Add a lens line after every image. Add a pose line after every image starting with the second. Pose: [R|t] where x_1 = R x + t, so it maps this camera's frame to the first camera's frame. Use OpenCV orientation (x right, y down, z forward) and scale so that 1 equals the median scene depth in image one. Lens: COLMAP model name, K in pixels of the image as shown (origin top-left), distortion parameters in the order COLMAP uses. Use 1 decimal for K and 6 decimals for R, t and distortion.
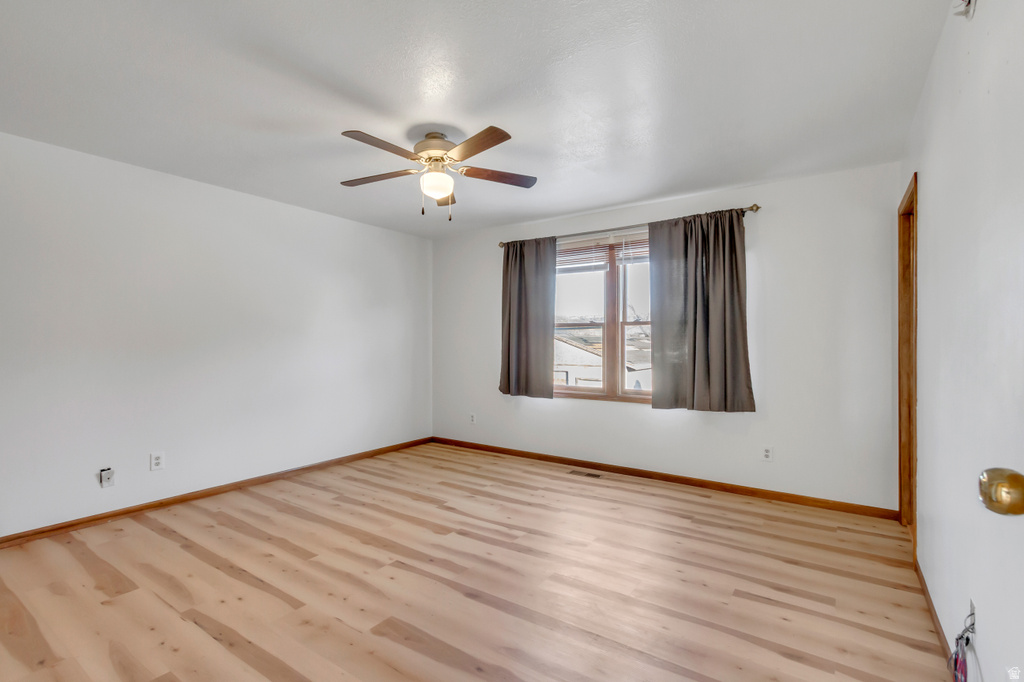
lens RADIAL K [[473.3, 0, 512.7], [0, 473.3, 344.7], [0, 0, 1]] dist [0.007295, -0.001400]
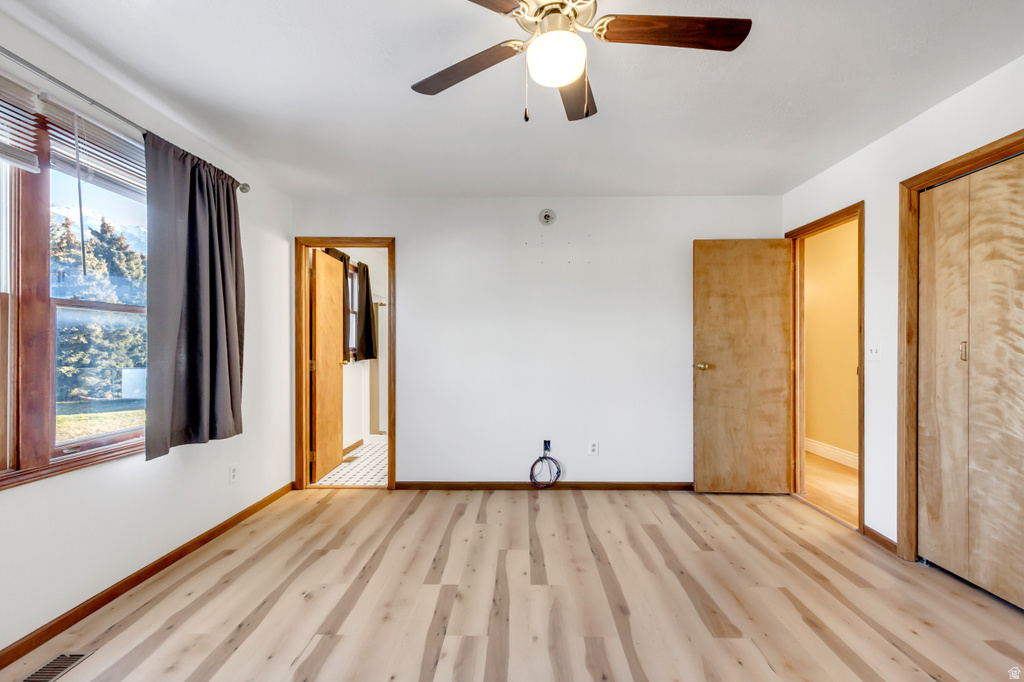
lens RADIAL K [[473.3, 0, 515.0], [0, 473.3, 342.8], [0, 0, 1]] dist [0.007295, -0.001400]
pose [[-0.560086, 0.005006, 0.828420, -0.539174], [0.002576, 0.999987, -0.004301, -0.002807], [-0.828431, -0.000275, -0.560091, 1.224971]]
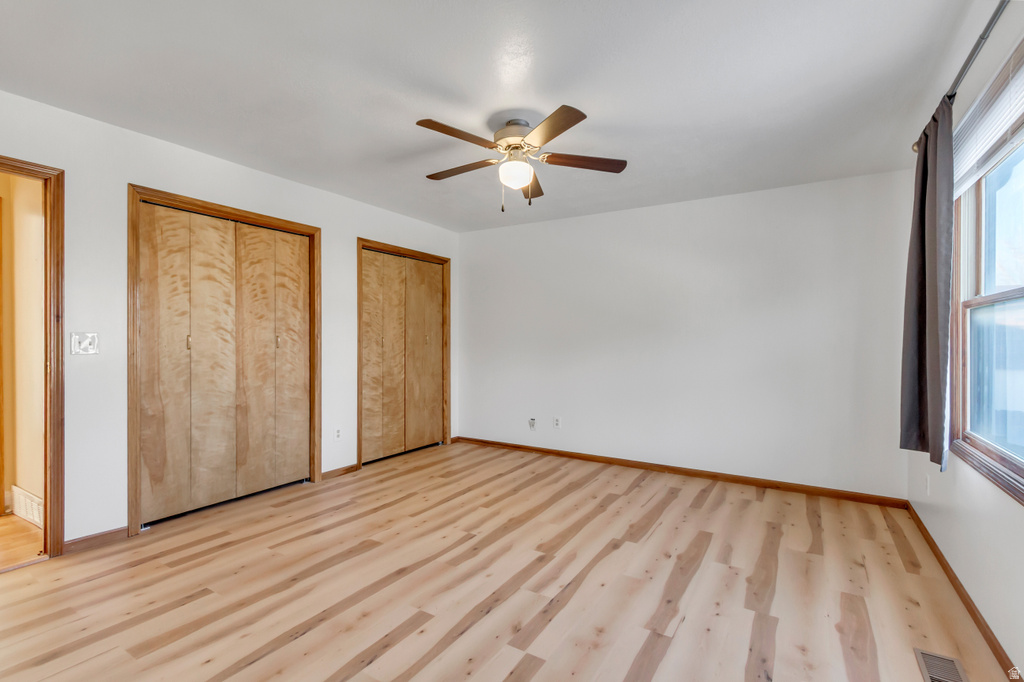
lens RADIAL K [[473.3, 0, 506.6], [0, 473.3, 340.0], [0, 0, 1]] dist [0.007295, -0.001400]
pose [[0.044555, 0.003502, -0.999001, 0.723828], [-0.008835, 0.999956, 0.003112, -0.005138], [0.998968, 0.008688, 0.044584, 0.849798]]
